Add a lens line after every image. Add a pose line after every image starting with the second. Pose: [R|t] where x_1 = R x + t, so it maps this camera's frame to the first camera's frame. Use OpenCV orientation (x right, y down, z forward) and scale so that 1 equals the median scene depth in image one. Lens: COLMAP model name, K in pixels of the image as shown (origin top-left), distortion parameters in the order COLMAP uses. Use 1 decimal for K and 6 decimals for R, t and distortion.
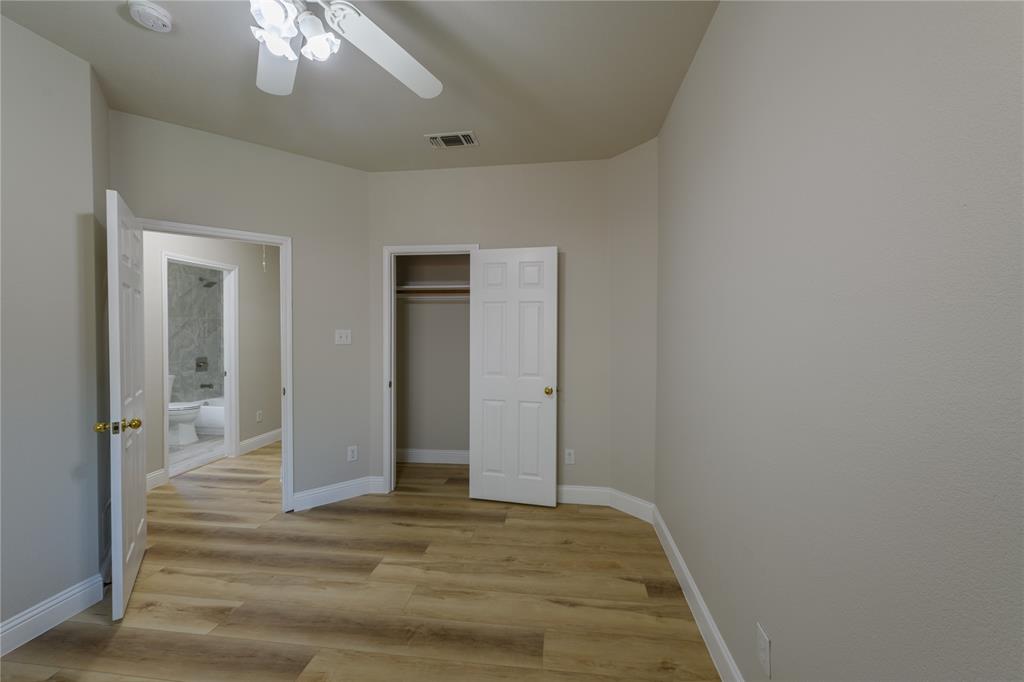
lens RADIAL K [[396.5, 0, 517.5], [0, 396.5, 335.8], [0, 0, 1]] dist [0.012752, -0.003730]
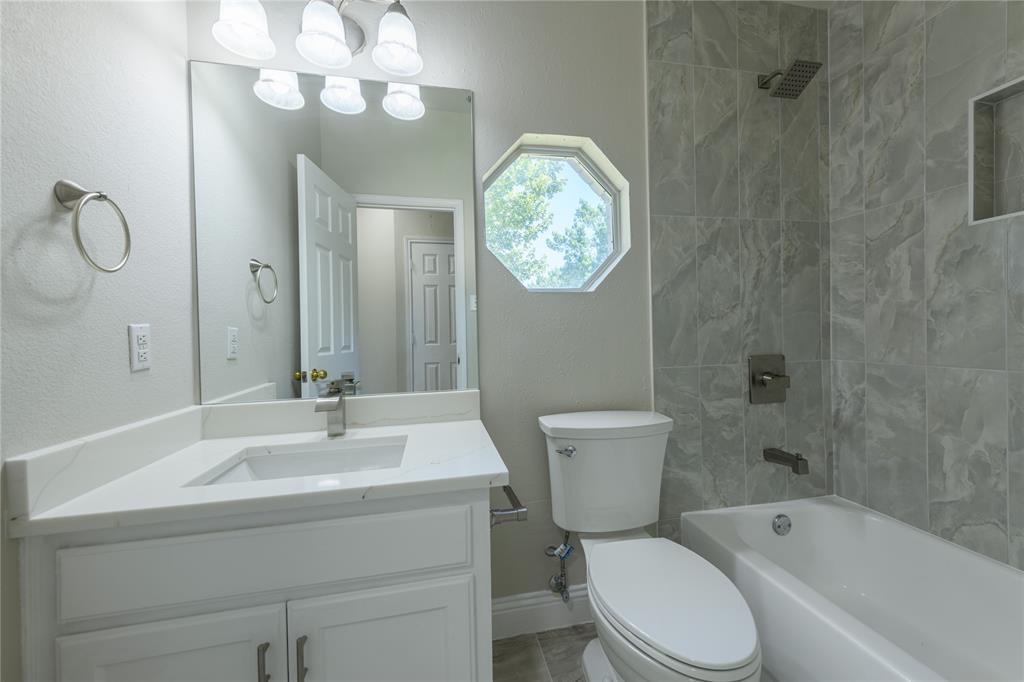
lens RADIAL K [[396.5, 0, 517.5], [0, 396.5, 335.8], [0, 0, 1]] dist [0.012752, -0.003730]
pose [[0.323838, 0.001391, -0.946112, -0.587994], [0.007046, 0.999968, 0.003882, 0.038856], [0.946086, -0.007924, 0.323817, 0.749813]]
